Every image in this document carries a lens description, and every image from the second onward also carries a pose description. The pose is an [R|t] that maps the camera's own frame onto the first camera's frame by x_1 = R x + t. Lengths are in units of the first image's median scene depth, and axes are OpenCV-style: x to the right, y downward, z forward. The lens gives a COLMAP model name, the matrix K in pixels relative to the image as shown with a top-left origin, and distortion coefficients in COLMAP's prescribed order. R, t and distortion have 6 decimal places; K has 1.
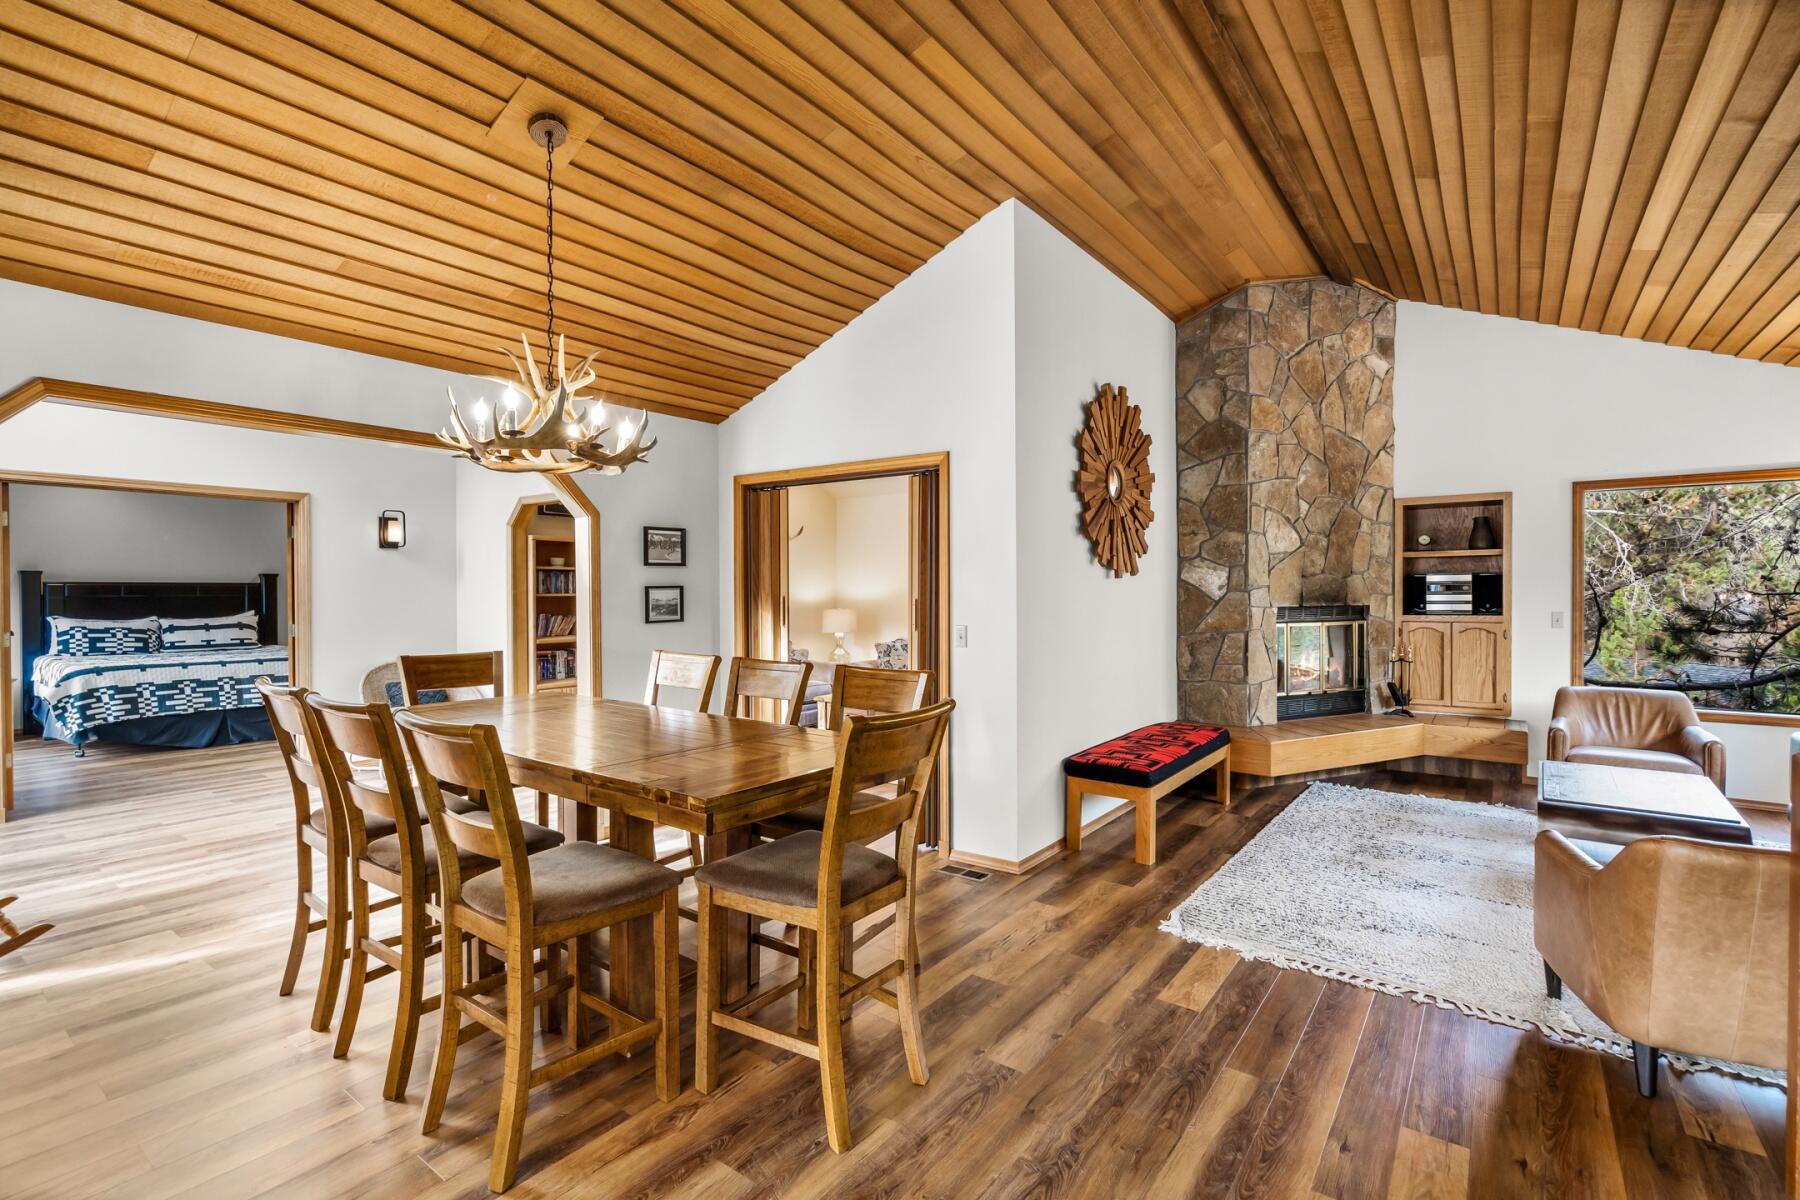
lens RADIAL K [[810.2, 0, 899.7], [0, 810.2, 599.3], [0, 0, 1]] dist [-0.007391, 0.001857]
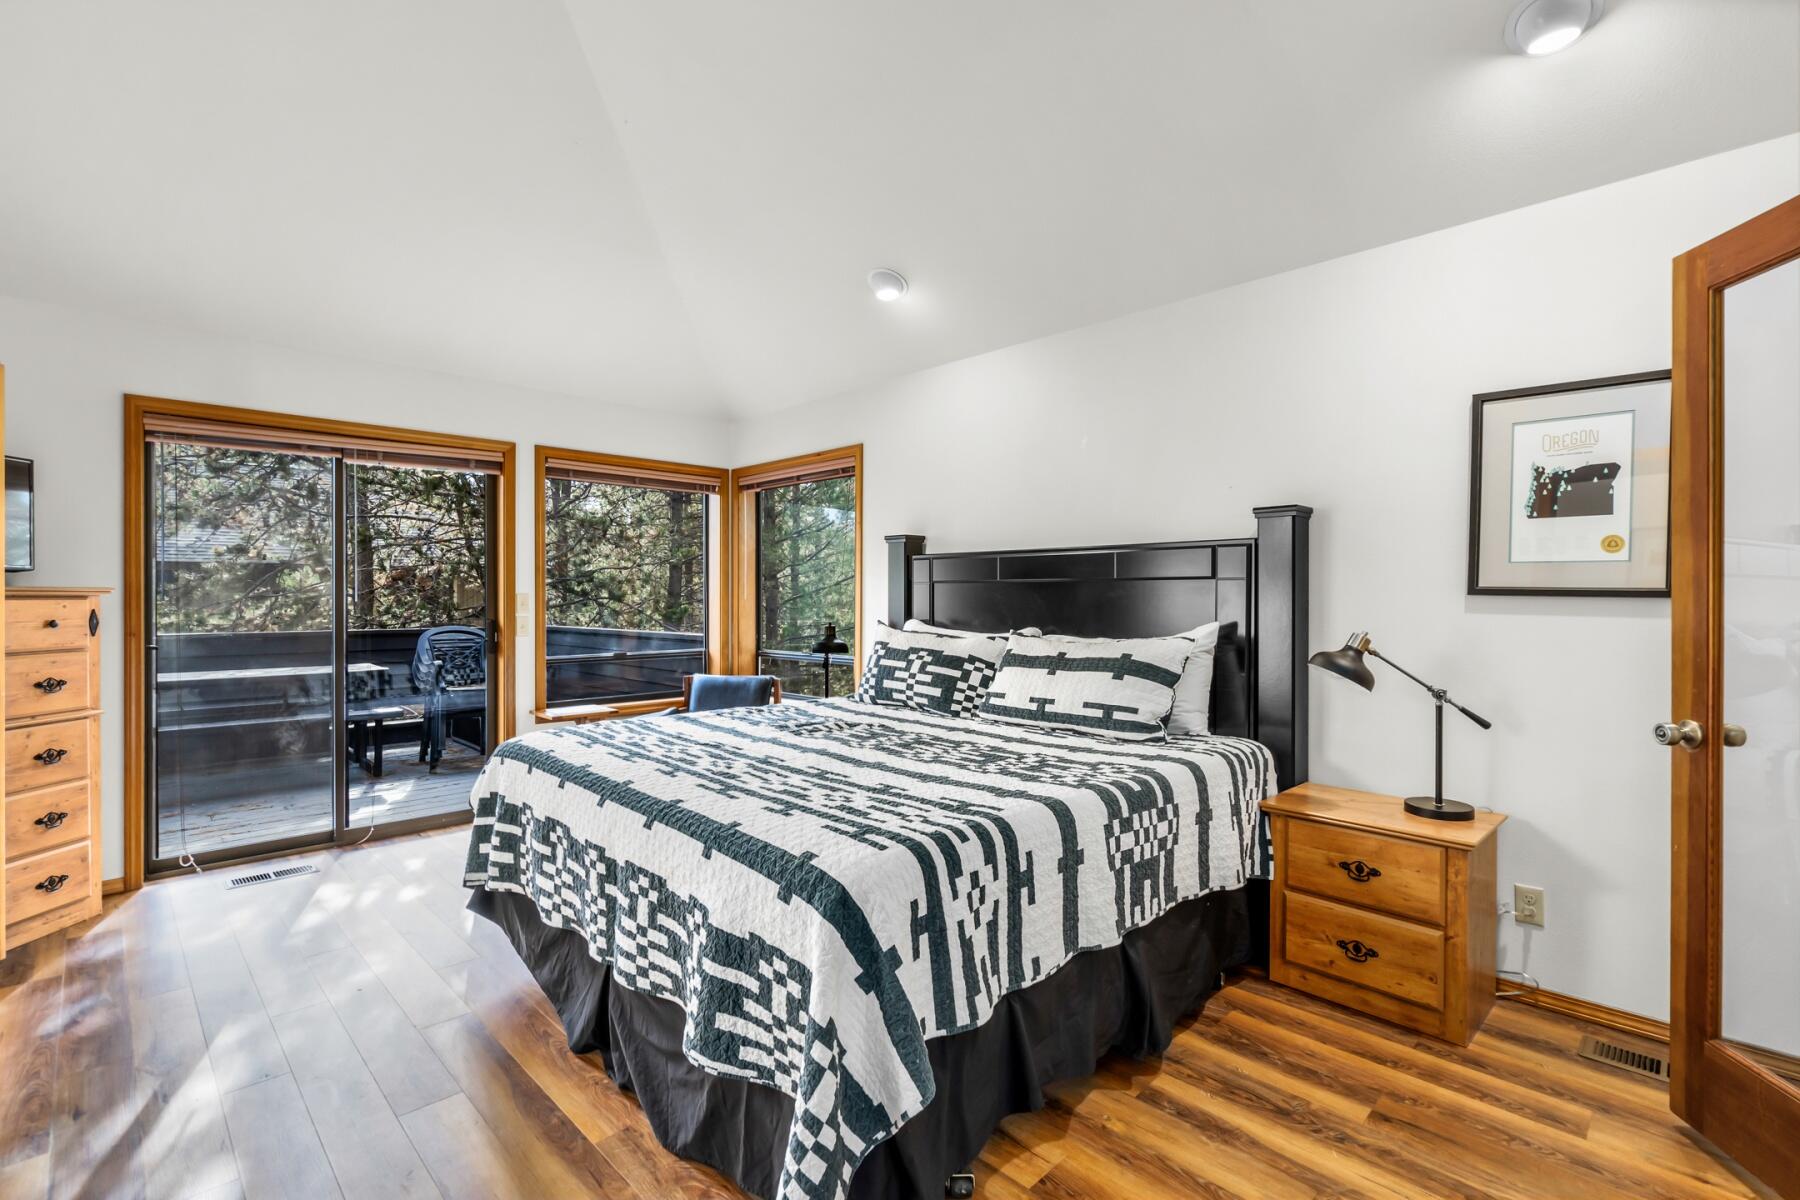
lens RADIAL K [[810.2, 0, 890.1], [0, 810.2, 599.7], [0, 0, 1]] dist [-0.007391, 0.001857]
pose [[-0.169635, 0.004318, -0.985498, -0.562109], [-0.010921, 0.999921, 0.006261, 0.005052], [0.985447, 0.011824, -0.169574, 1.146297]]
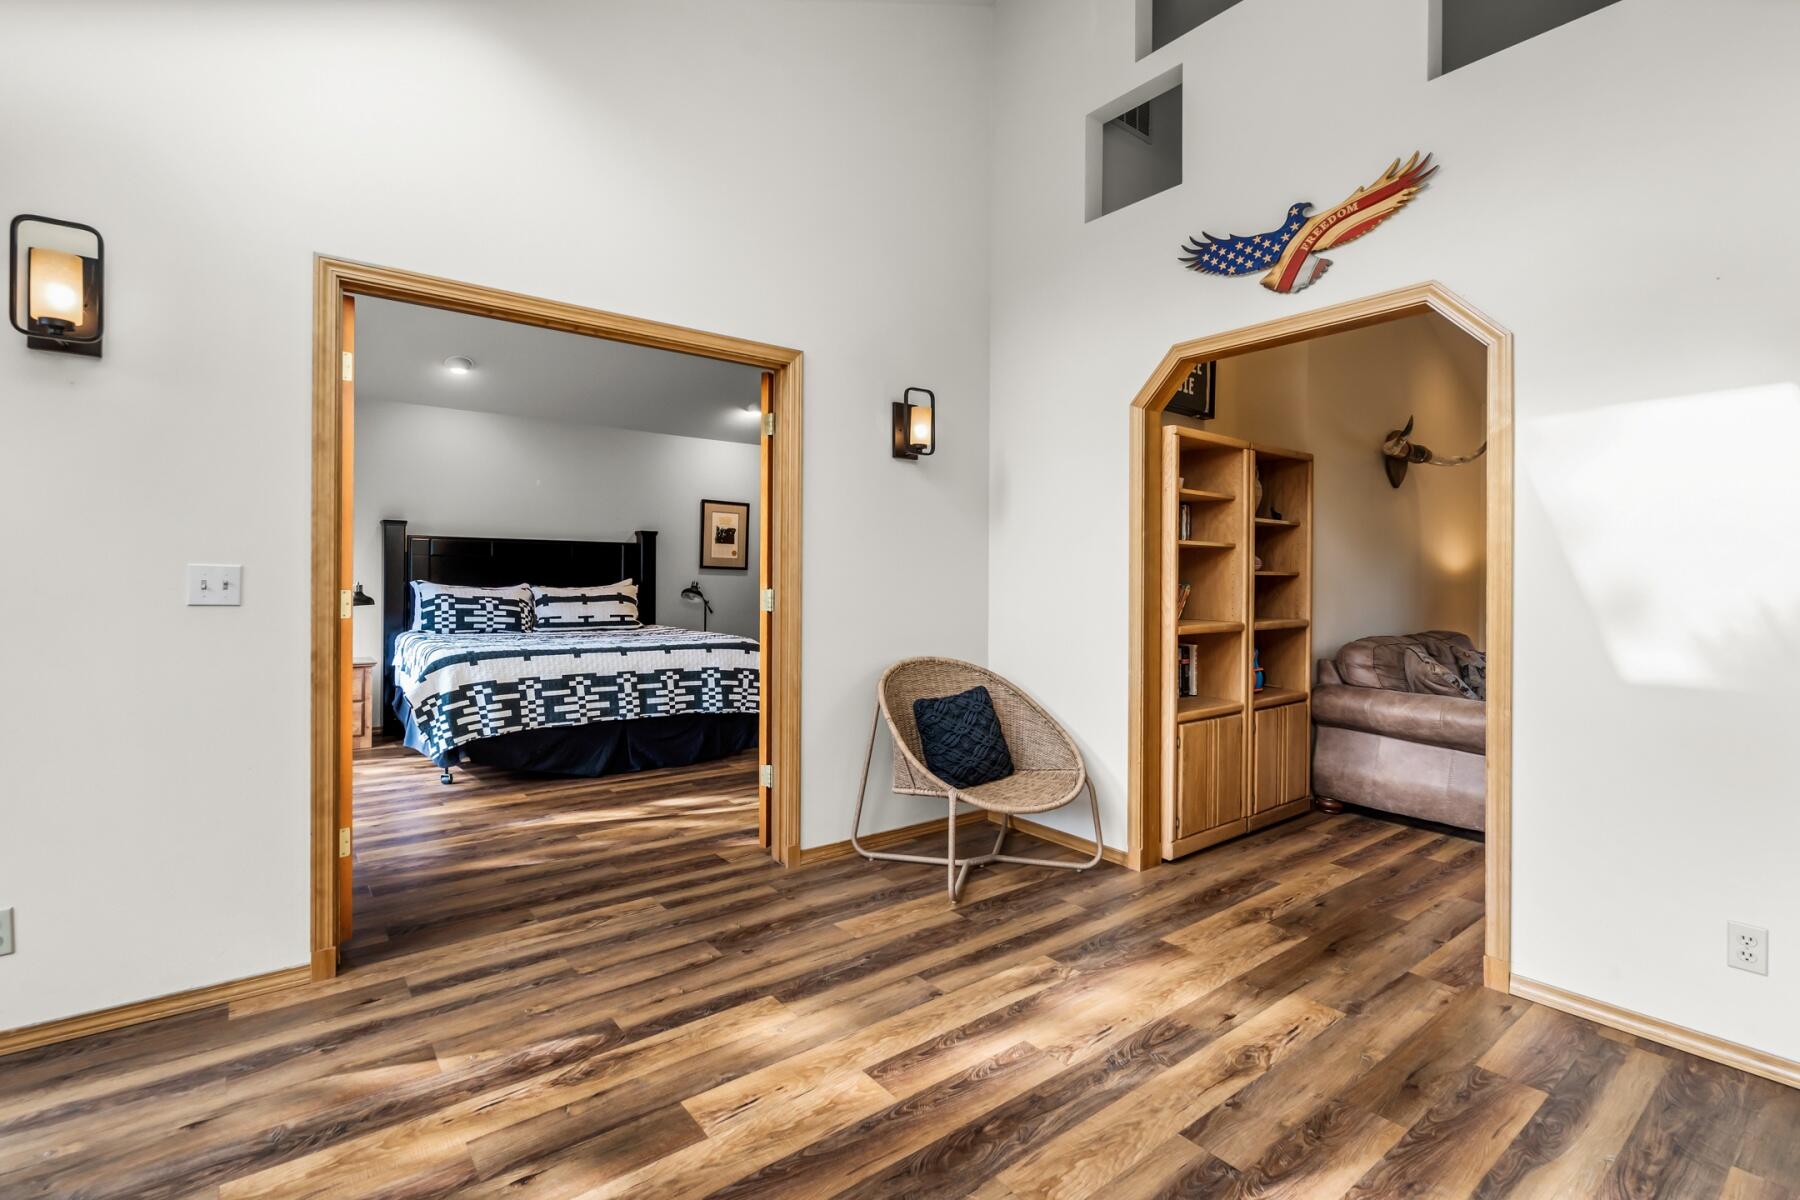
lens RADIAL K [[810.2, 0, 906.5], [0, 810.2, 586.1], [0, 0, 1]] dist [-0.007391, 0.001857]
pose [[0.965281, 0.010187, -0.261015, -0.436274], [-0.011472, 0.999928, -0.003400, 0.025414], [0.260962, 0.006276, 0.965329, 0.412507]]
